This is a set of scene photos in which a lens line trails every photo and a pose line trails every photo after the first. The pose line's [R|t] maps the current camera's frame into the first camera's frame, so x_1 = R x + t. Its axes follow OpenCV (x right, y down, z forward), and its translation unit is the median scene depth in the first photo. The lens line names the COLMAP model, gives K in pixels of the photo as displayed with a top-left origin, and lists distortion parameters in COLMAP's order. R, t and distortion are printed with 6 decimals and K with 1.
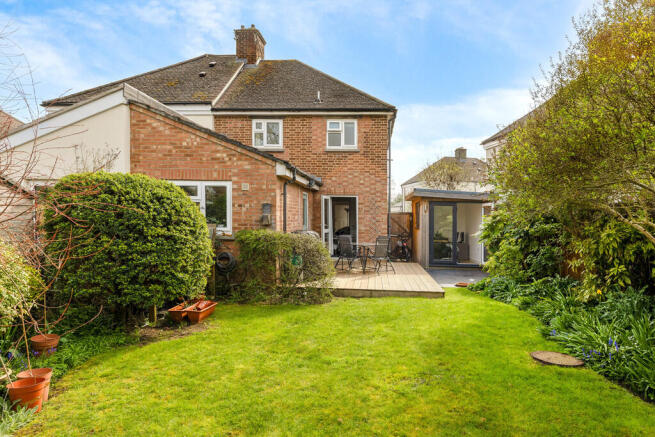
lens RADIAL K [[416.8, 0, 328.1], [0, 416.8, 218.3], [0, 0, 1]] dist [0.000395, -0.000004]
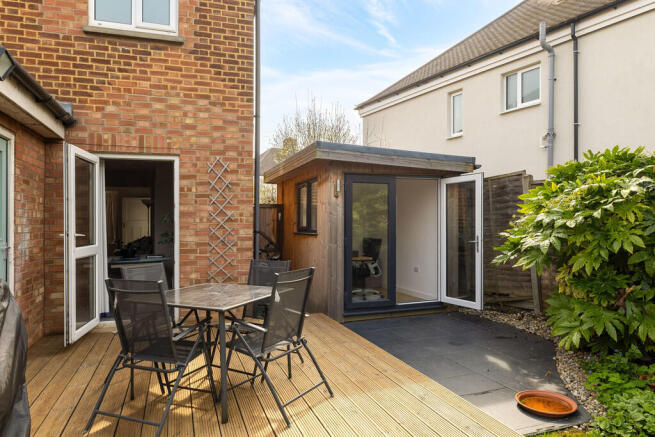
lens RADIAL K [[453.2, 0, 335.5], [0, 453.2, 185.8], [0, 0, 1]] dist [-0.002940, 0.000624]
pose [[0.902577, 0.007200, 0.430468, 0.021419], [0.028538, 0.996661, -0.076505, 0.010265], [-0.429581, 0.081337, 0.899358, 0.556182]]
